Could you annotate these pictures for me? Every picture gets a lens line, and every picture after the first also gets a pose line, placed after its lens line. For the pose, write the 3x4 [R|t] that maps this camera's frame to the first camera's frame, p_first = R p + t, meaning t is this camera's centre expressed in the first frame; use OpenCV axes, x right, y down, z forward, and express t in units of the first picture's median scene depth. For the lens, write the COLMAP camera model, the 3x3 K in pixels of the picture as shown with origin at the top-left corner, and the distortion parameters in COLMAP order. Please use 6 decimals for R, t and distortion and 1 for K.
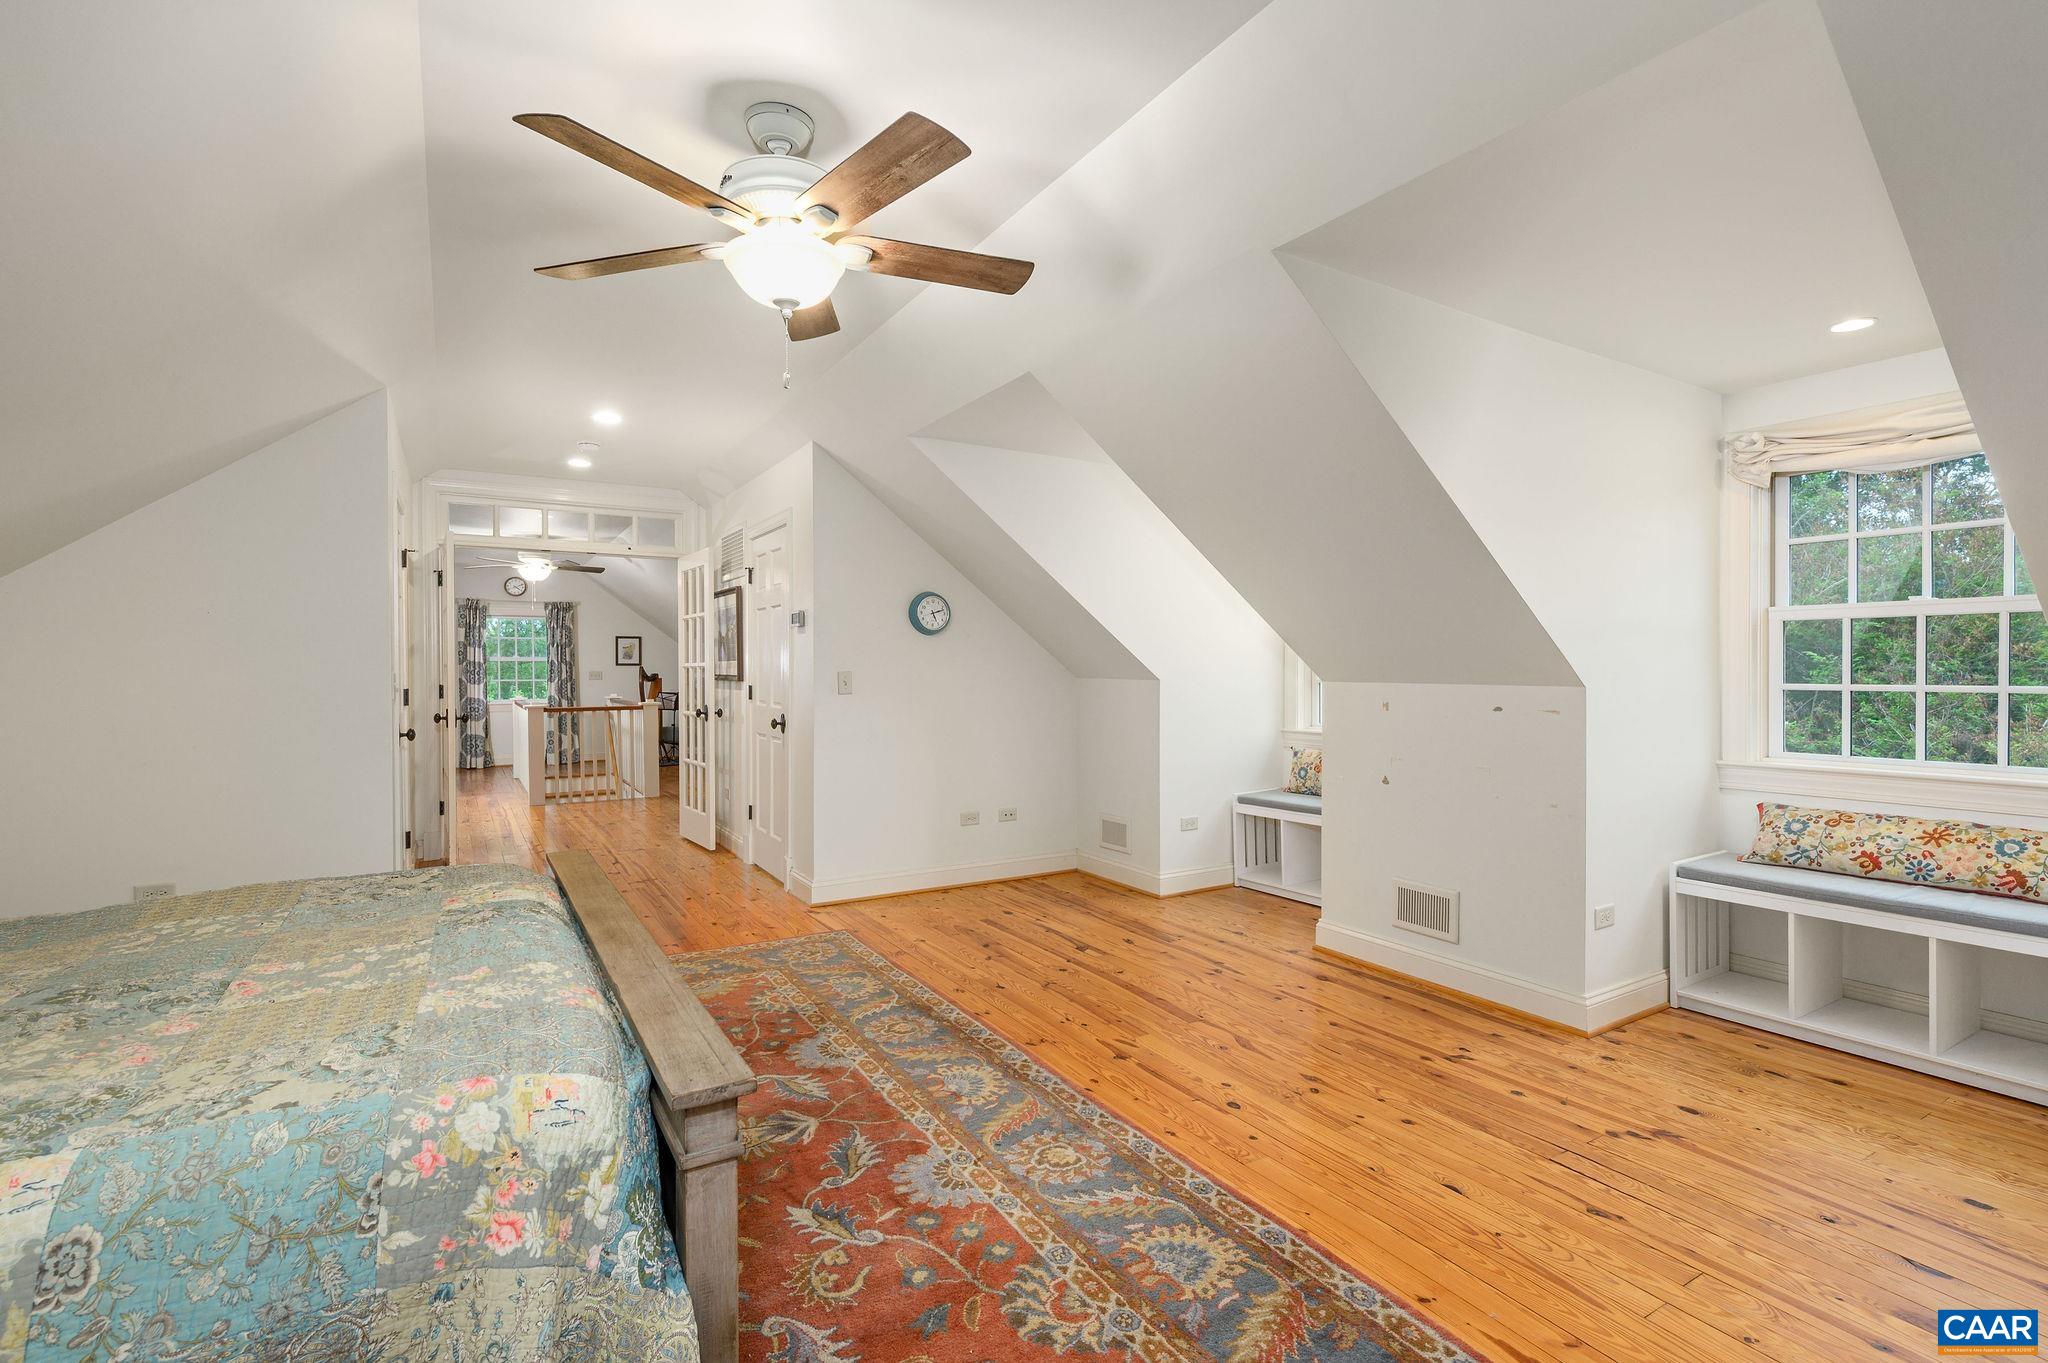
lens RADIAL K [[911.8, 0, 1030.8], [0, 911.8, 676.8], [0, 0, 1]] dist [0.004609, 0.000303]
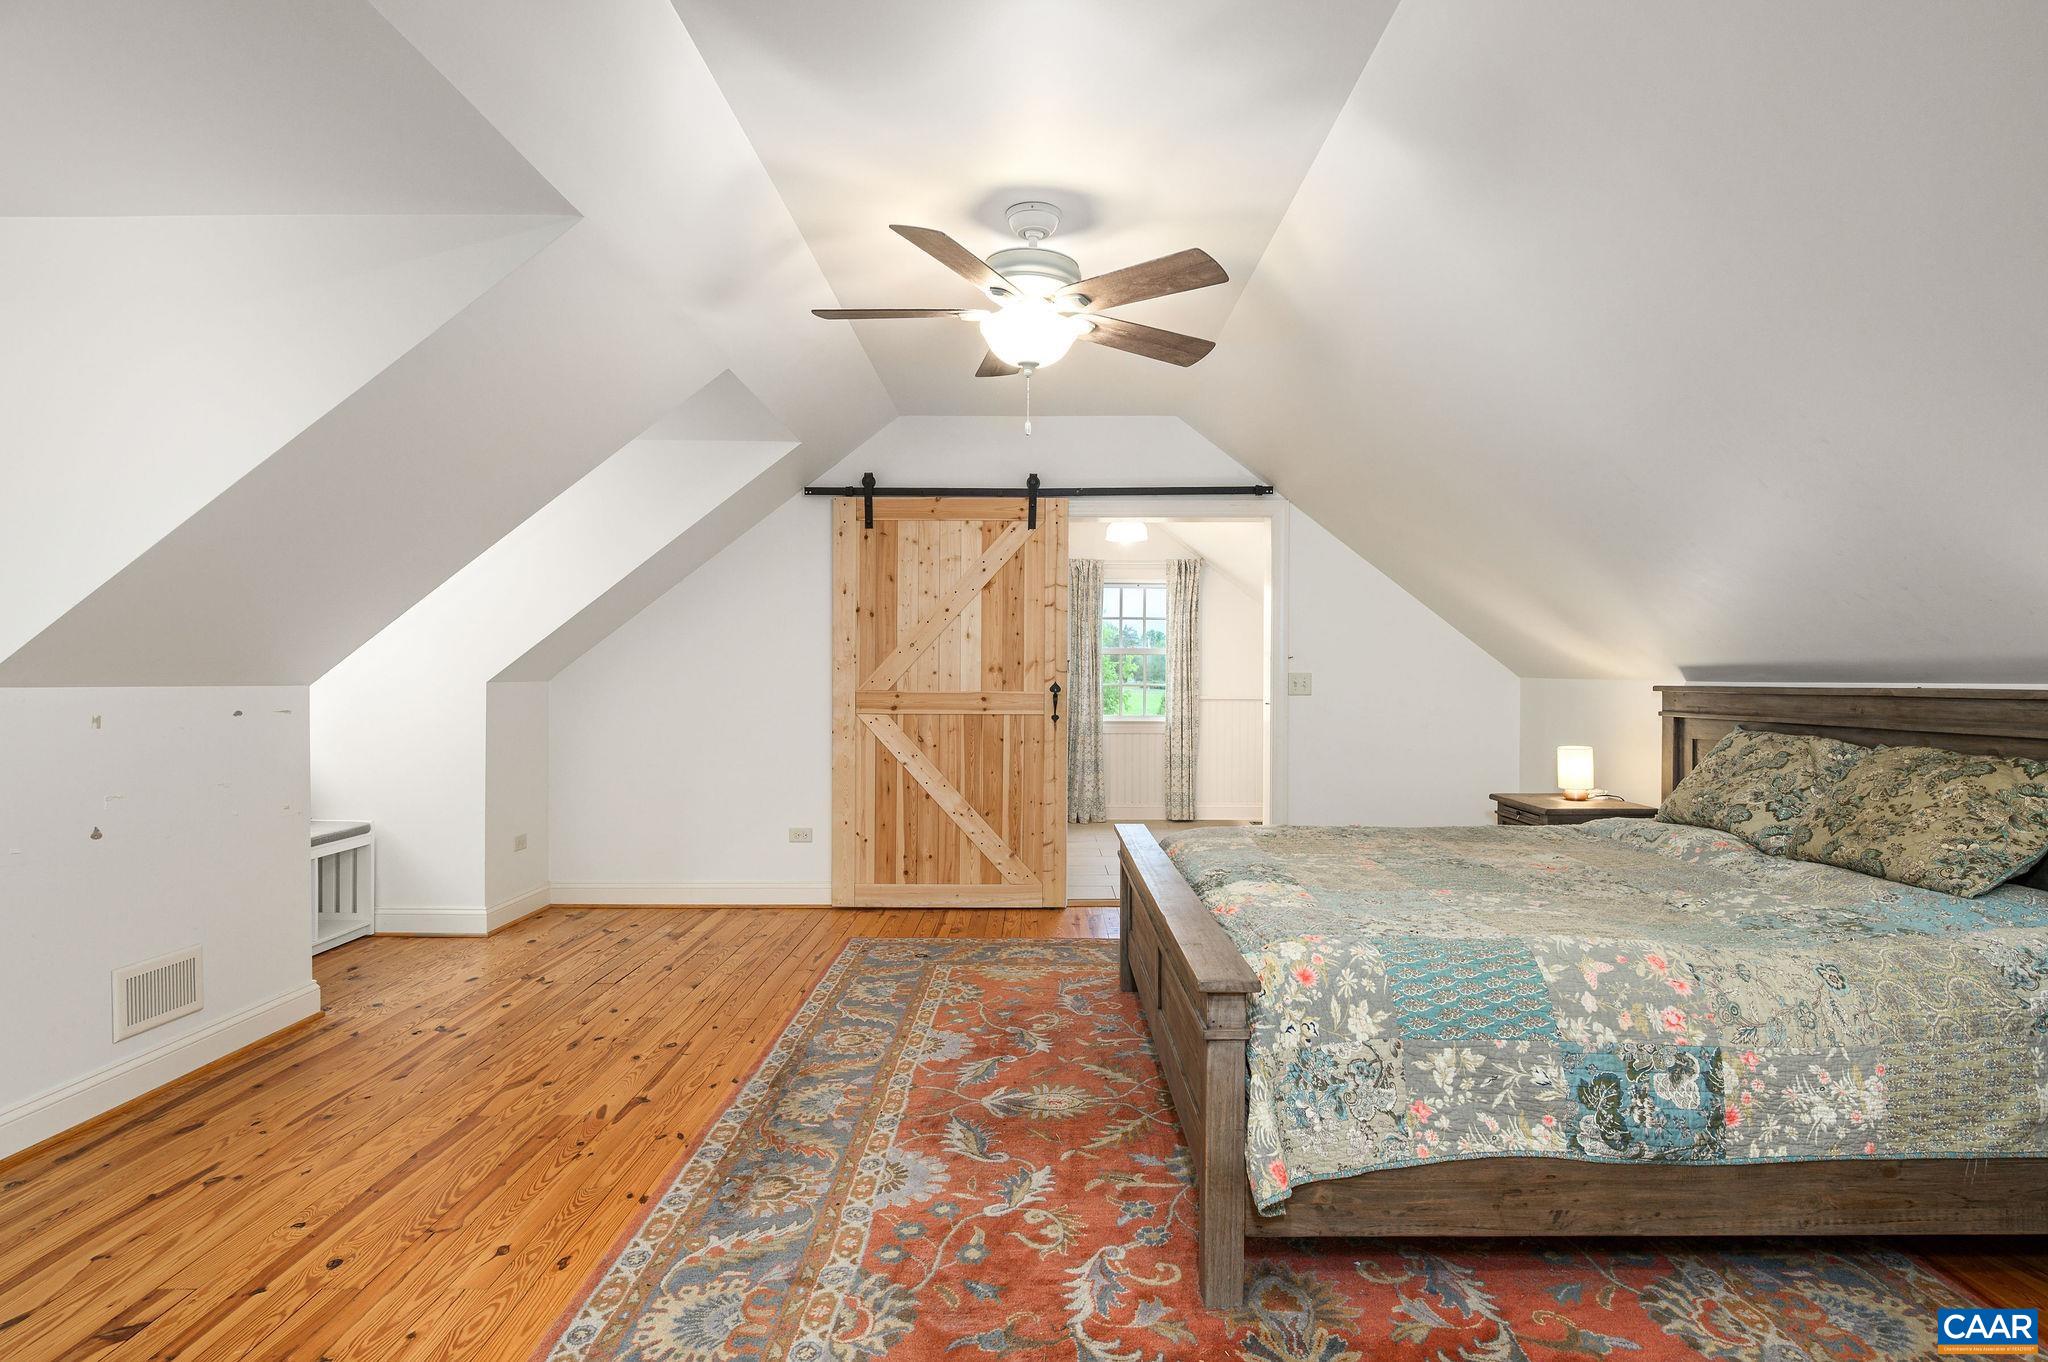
lens RADIAL K [[1089.5, 0, 1039.9], [0, 1089.5, 674.9], [0, 0, 1]] dist [-0.000260, 0.000135]
pose [[-0.852820, 0.001505, 0.522204, -0.756715], [0.003298, 0.999991, 0.002504, -0.002386], [-0.522195, 0.003857, -0.852817, 1.627909]]
